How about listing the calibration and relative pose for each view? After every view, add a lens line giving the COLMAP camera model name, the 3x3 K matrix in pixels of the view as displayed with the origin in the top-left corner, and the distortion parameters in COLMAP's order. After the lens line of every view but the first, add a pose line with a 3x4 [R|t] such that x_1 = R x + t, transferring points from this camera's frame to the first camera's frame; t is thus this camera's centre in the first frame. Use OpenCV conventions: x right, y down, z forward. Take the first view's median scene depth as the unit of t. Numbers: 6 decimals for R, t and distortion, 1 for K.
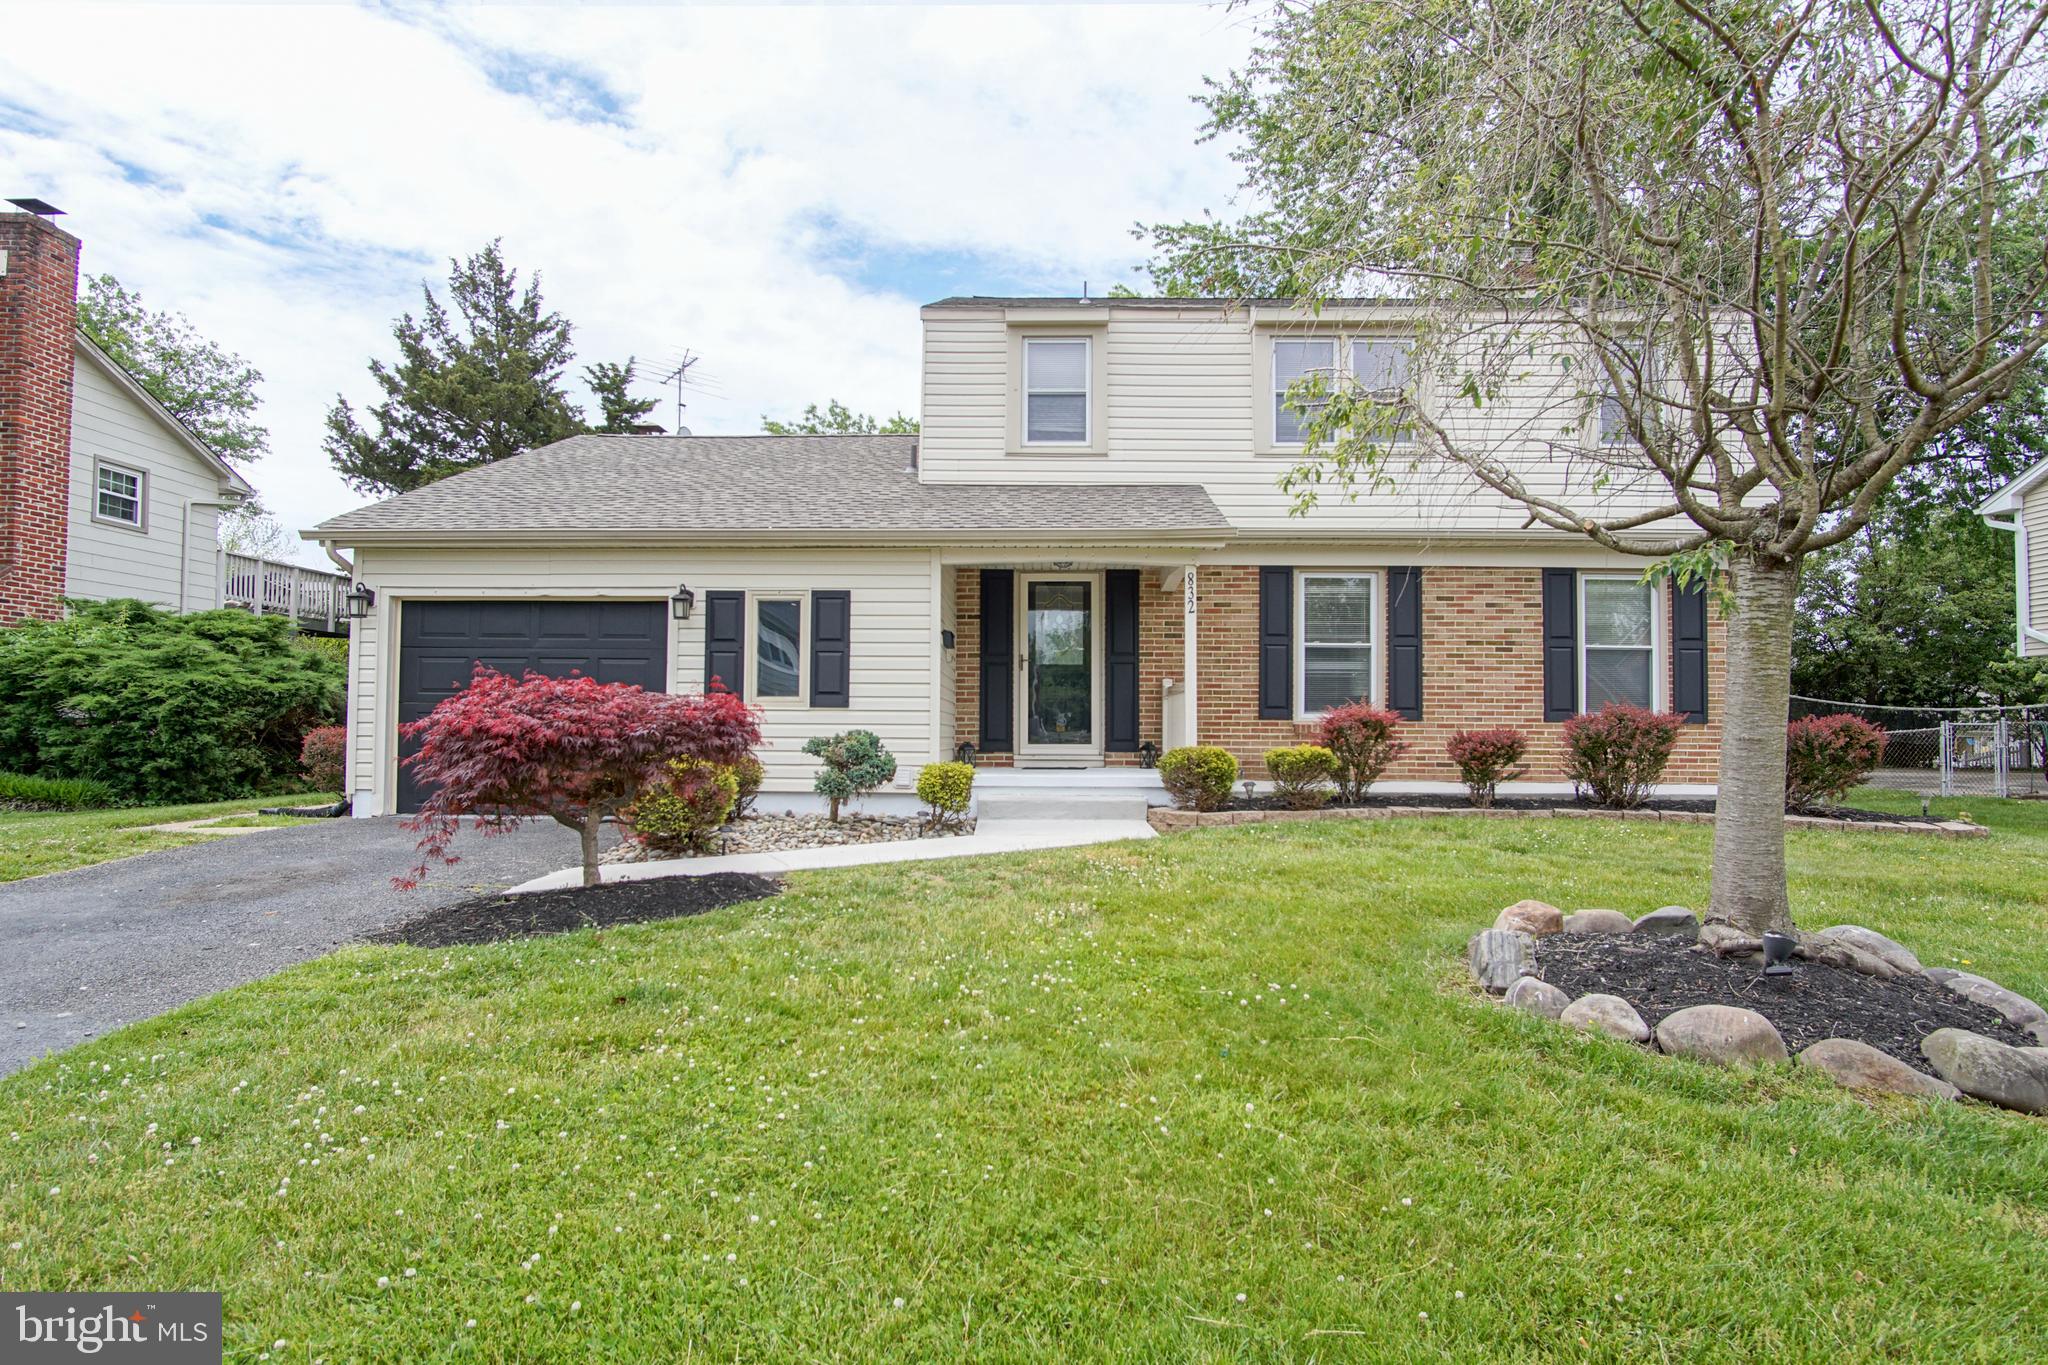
lens RADIAL K [[1101.8, 0, 1026.5], [0, 1101.8, 719.0], [0, 0, 1]] dist [-0.004422, 0.000844]
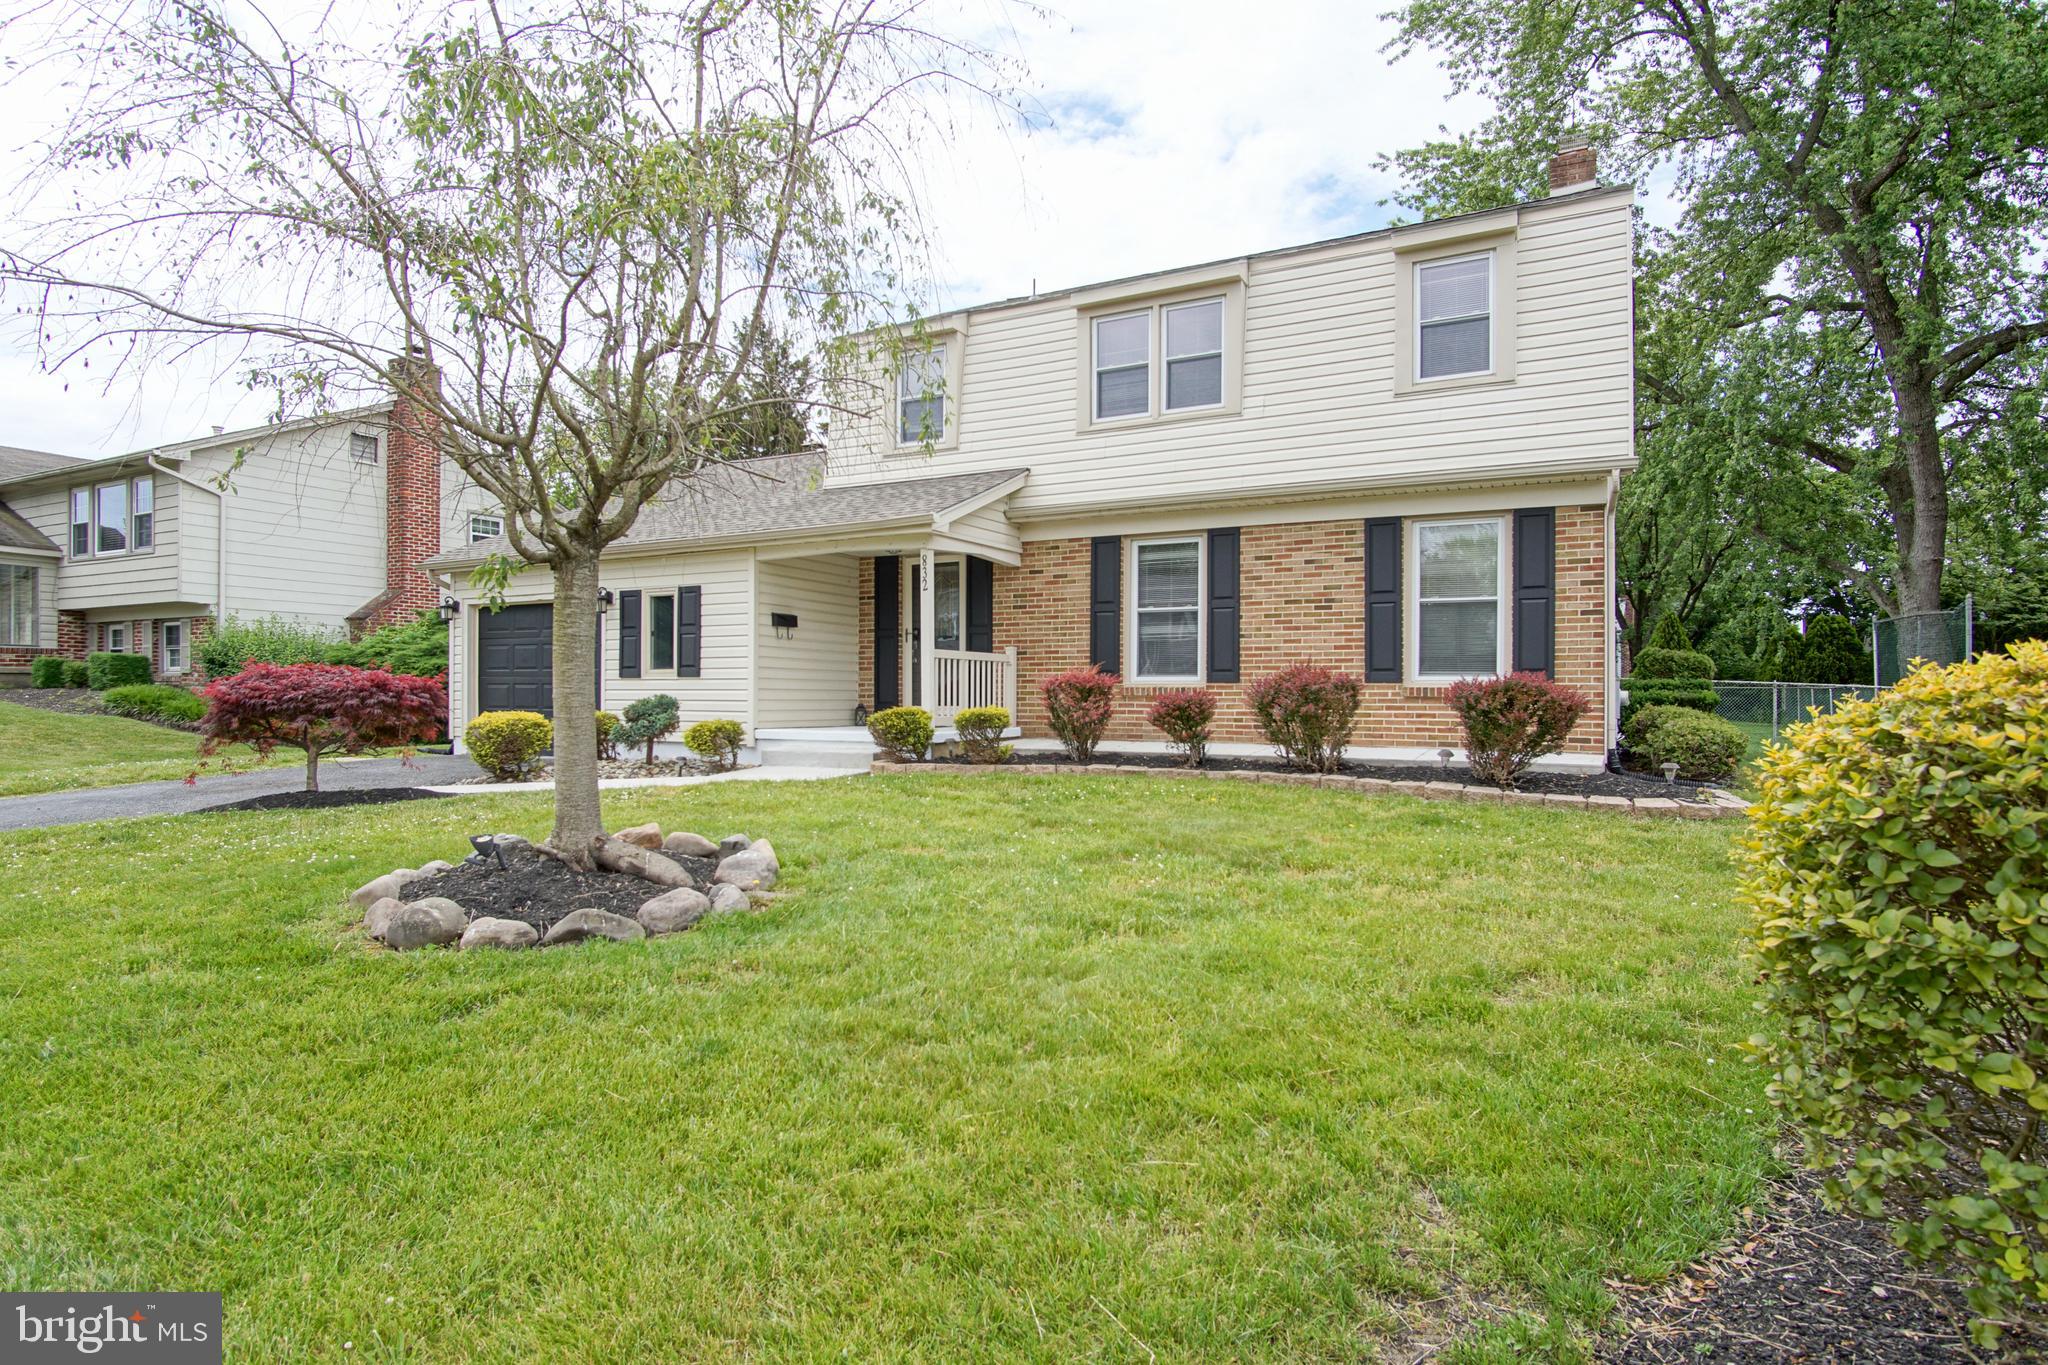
lens RADIAL K [[1101.8, 0, 1026.5], [0, 1101.8, 719.0], [0, 0, 1]] dist [-0.004422, 0.000844]
pose [[0.891029, 0.005384, -0.453914, 0.636933], [0.009194, 0.999511, 0.029903, 0.002953], [0.453853, -0.030818, 0.890543, 0.023955]]
